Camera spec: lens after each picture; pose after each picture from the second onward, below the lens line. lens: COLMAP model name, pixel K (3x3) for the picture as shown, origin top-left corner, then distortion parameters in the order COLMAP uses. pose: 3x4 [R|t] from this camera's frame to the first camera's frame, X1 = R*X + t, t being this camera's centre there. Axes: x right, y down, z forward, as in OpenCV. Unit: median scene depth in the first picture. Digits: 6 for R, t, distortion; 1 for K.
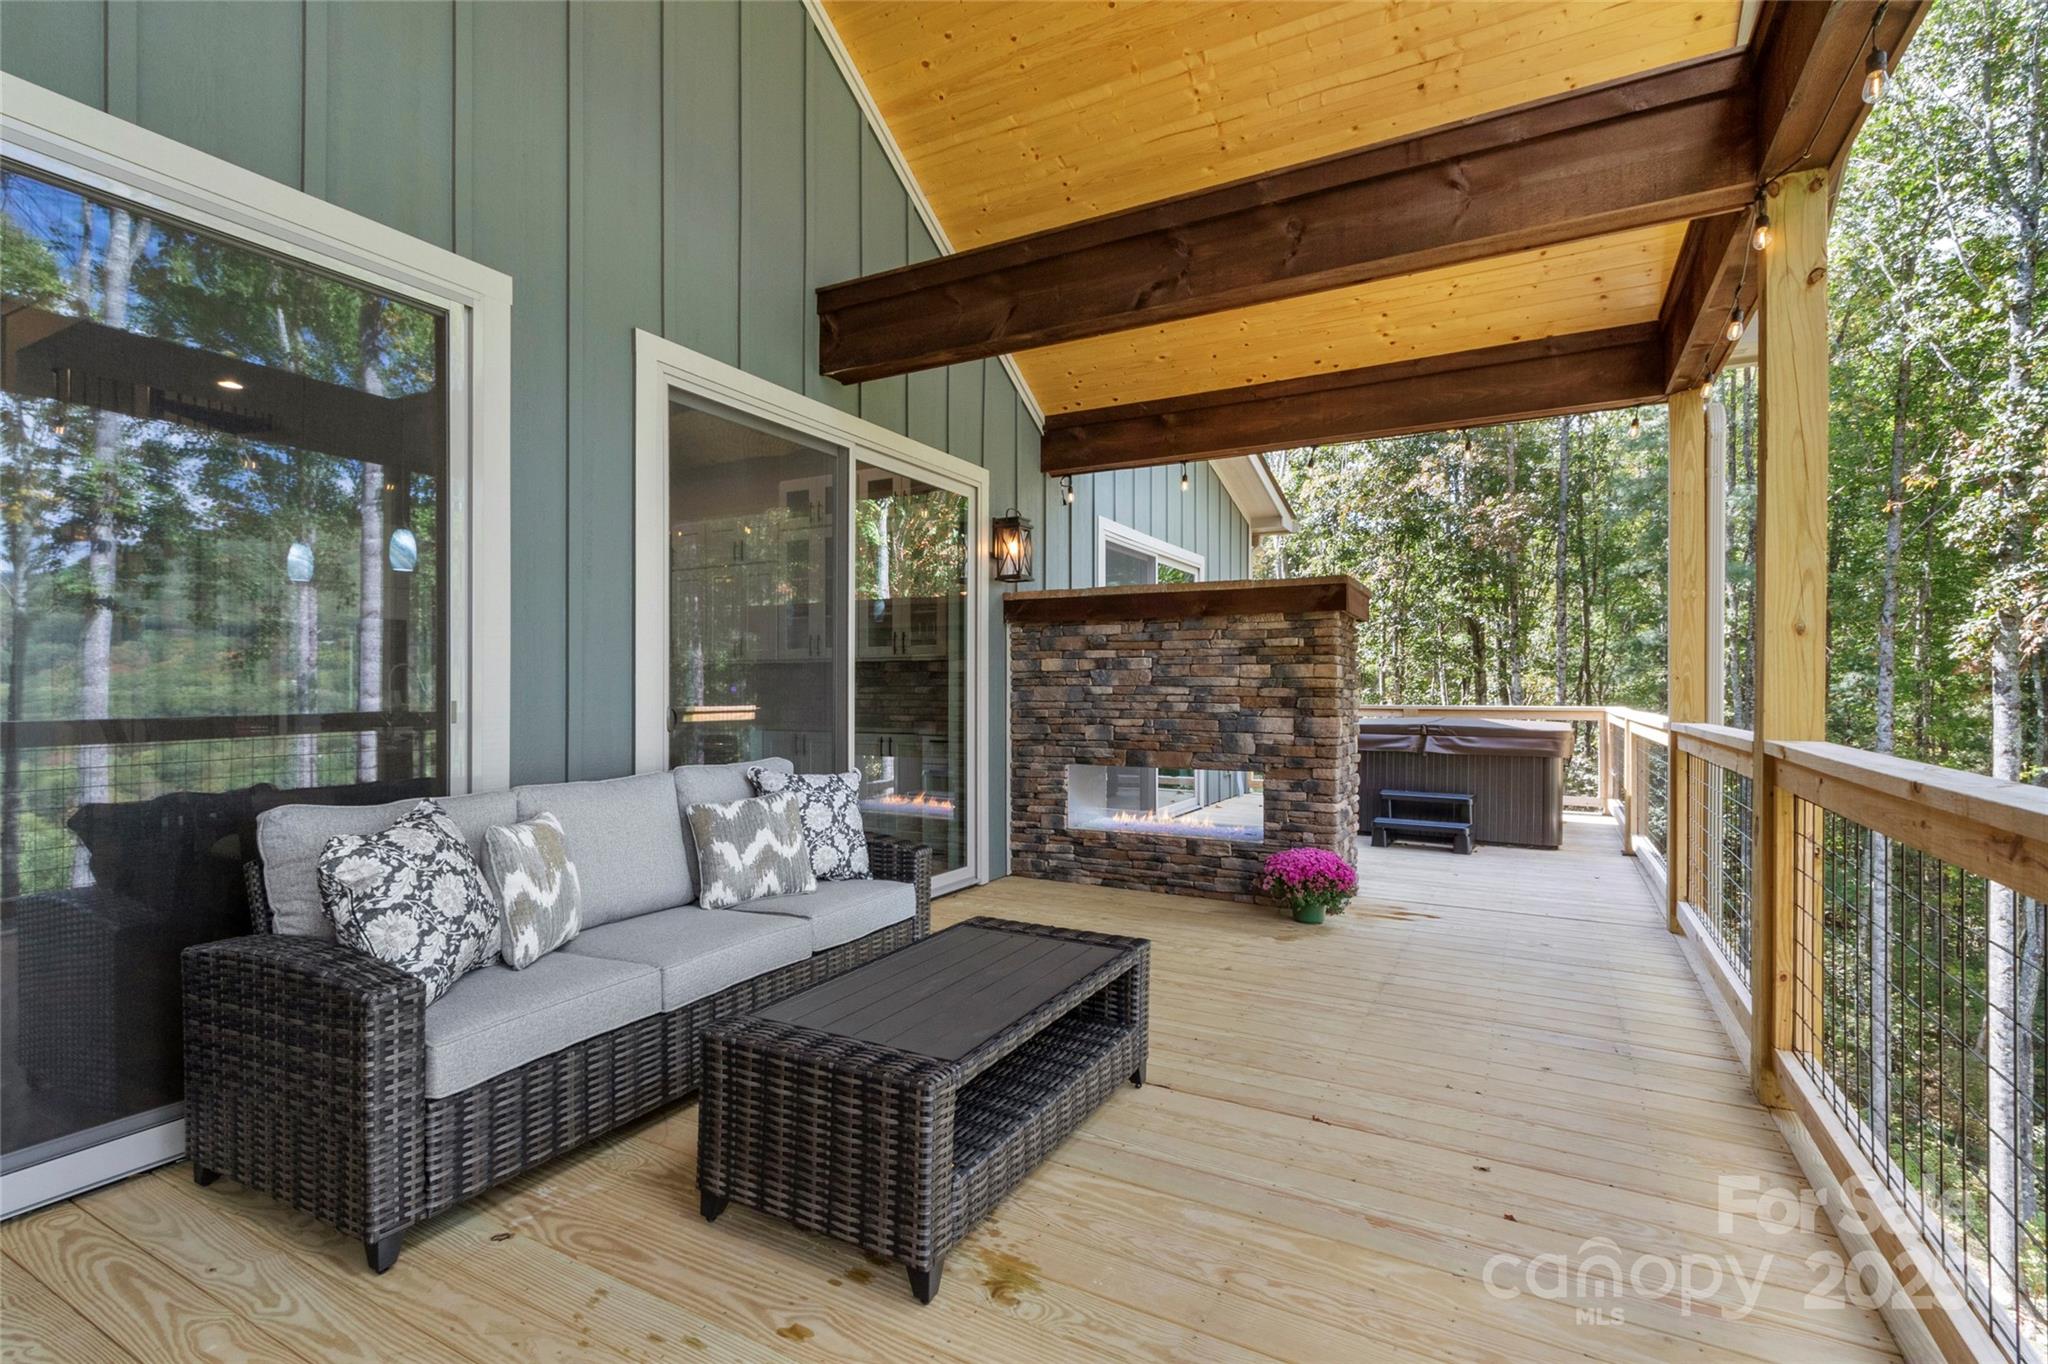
lens RADIAL K [[934.2, 0, 1018.2], [0, 934.2, 686.4], [0, 0, 1]] dist [-0.000745, -0.000051]
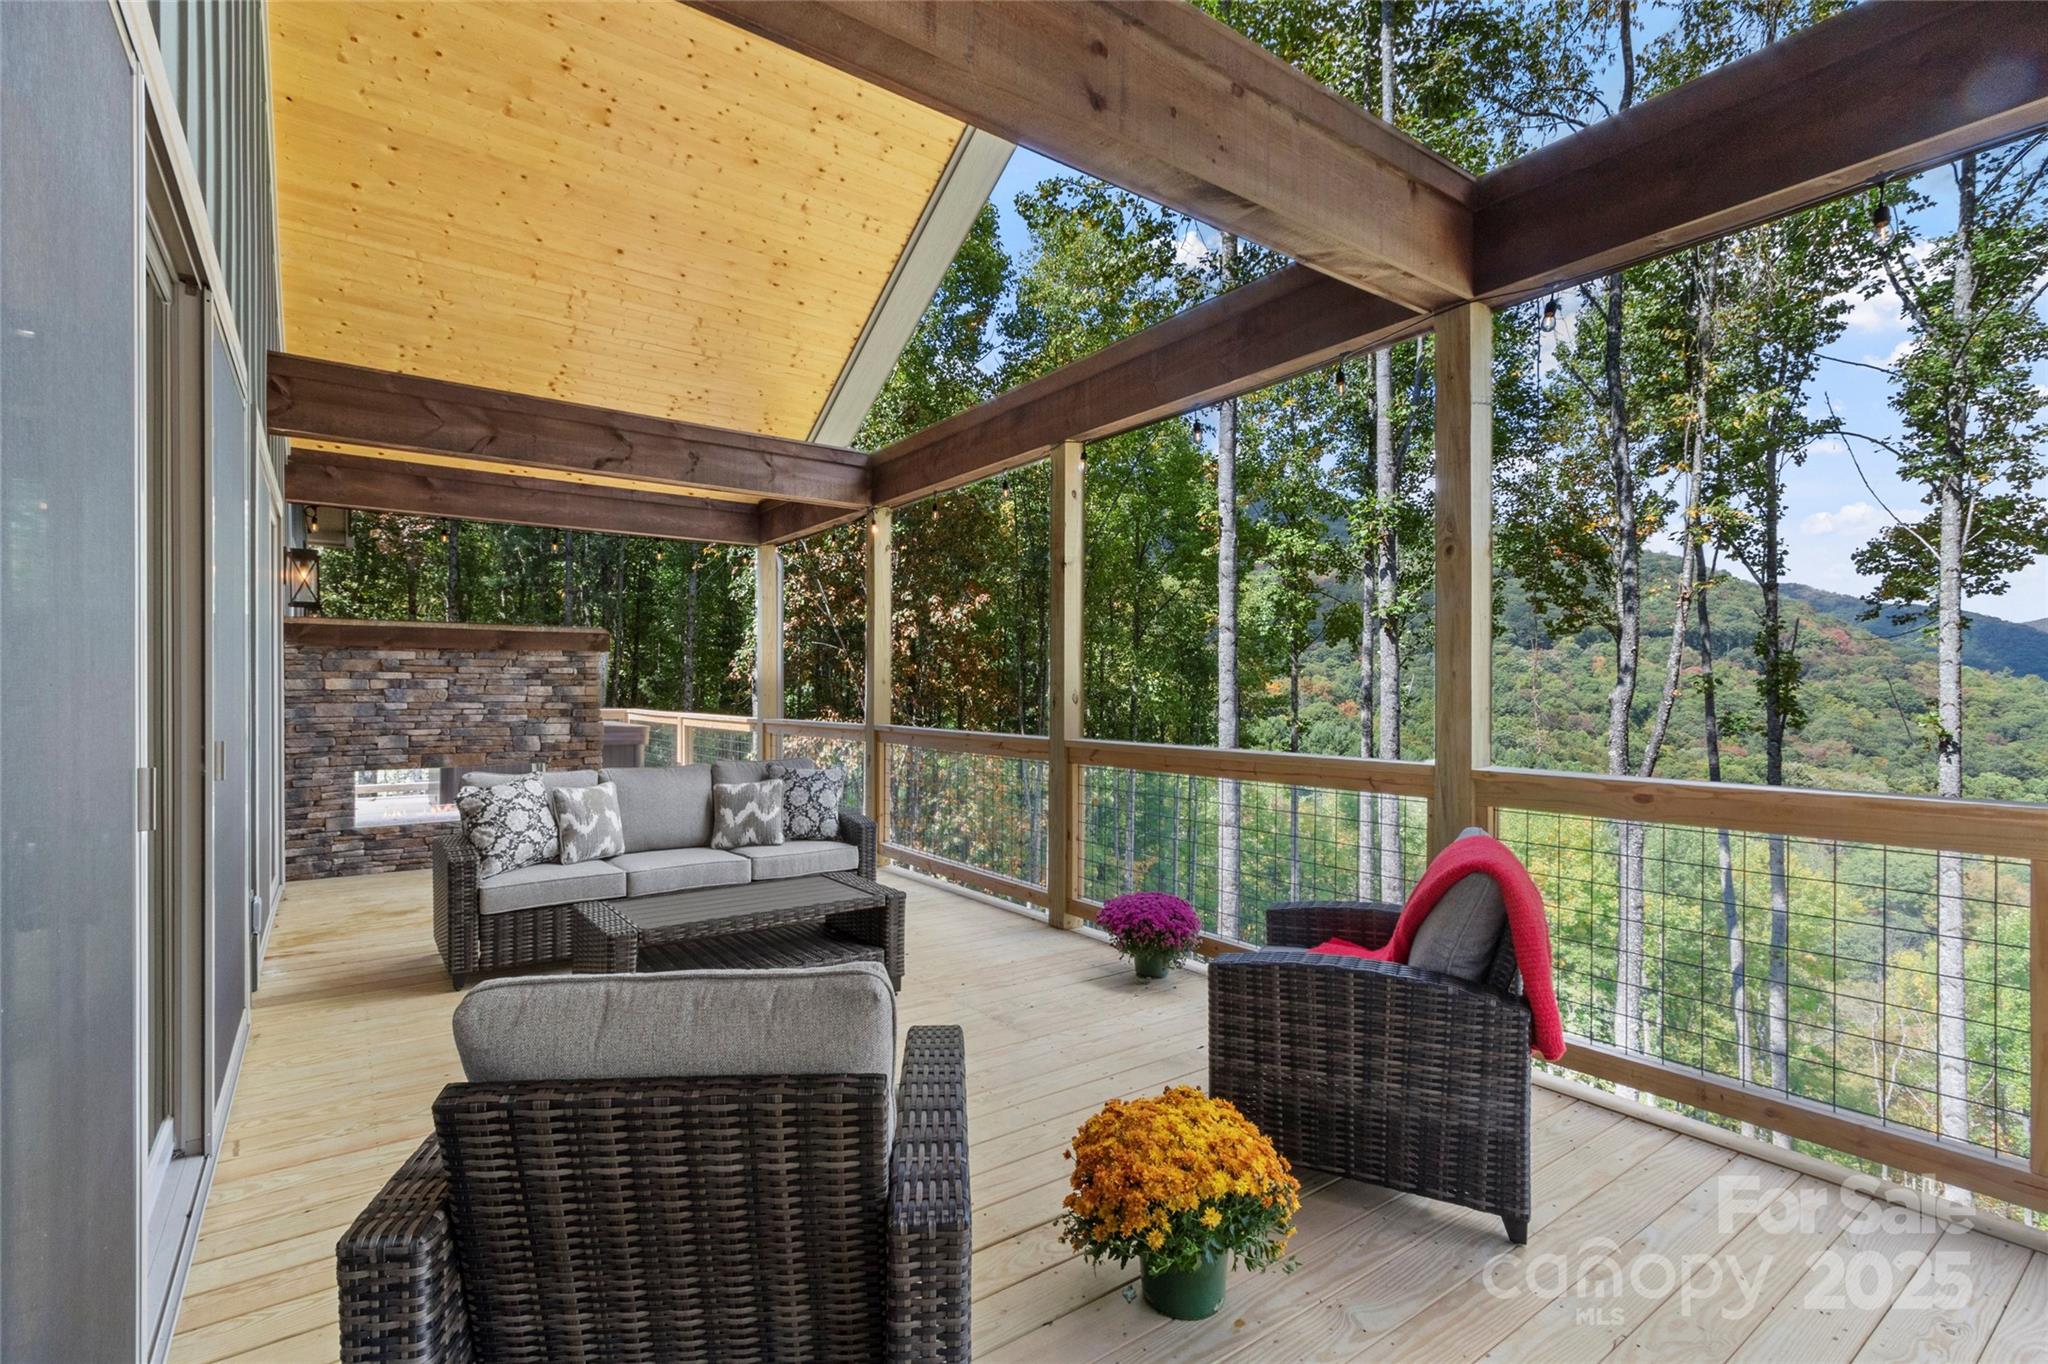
lens RADIAL K [[934.2, 0, 1020.0], [0, 934.2, 688.7], [0, 0, 1]] dist [-0.000745, -0.000051]
pose [[0.421646, 0.002321, 0.906757, -0.657639], [0.002473, 0.999990, -0.003709, -0.011732], [-0.906757, 0.003806, 0.421636, -0.219270]]
